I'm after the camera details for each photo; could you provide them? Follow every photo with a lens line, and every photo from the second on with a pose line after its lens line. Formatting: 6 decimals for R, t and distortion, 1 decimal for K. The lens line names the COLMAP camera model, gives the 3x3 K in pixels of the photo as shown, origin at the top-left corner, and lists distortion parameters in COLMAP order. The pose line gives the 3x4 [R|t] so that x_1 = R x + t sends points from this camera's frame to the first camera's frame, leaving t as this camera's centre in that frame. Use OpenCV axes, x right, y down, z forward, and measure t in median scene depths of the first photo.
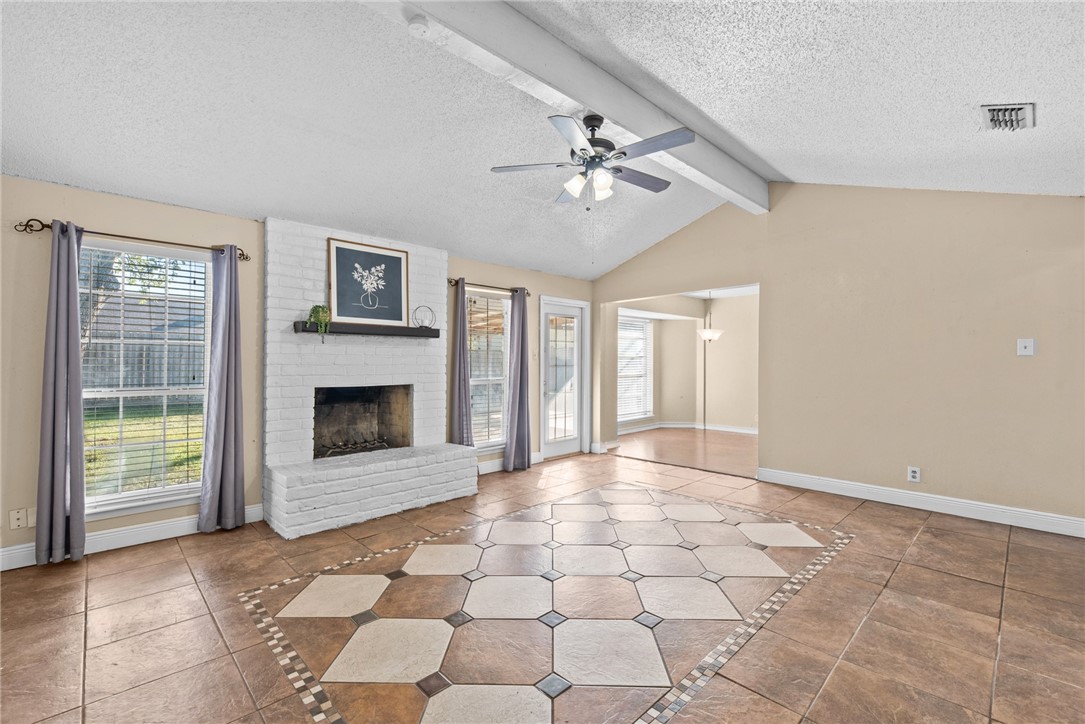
lens RADIAL K [[466.3, 0, 539.8], [0, 466.3, 358.7], [0, 0, 1]] dist [-0.008292, -0.000421]
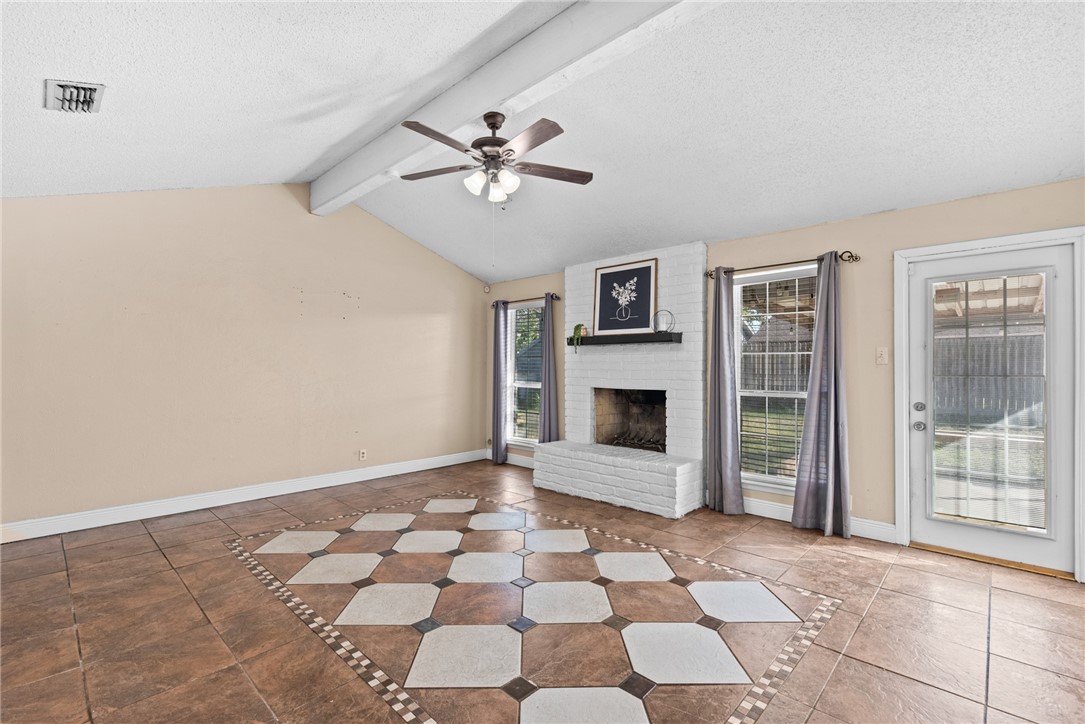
lens RADIAL K [[483.1, 0, 538.4], [0, 483.1, 366.5], [0, 0, 1]] dist [-0.007567, 0.000293]
pose [[0.045407, 0.000634, -0.998968, 0.798482], [0.004202, 0.999991, 0.000825, 0.002551], [0.998960, -0.004235, 0.045404, 0.745859]]
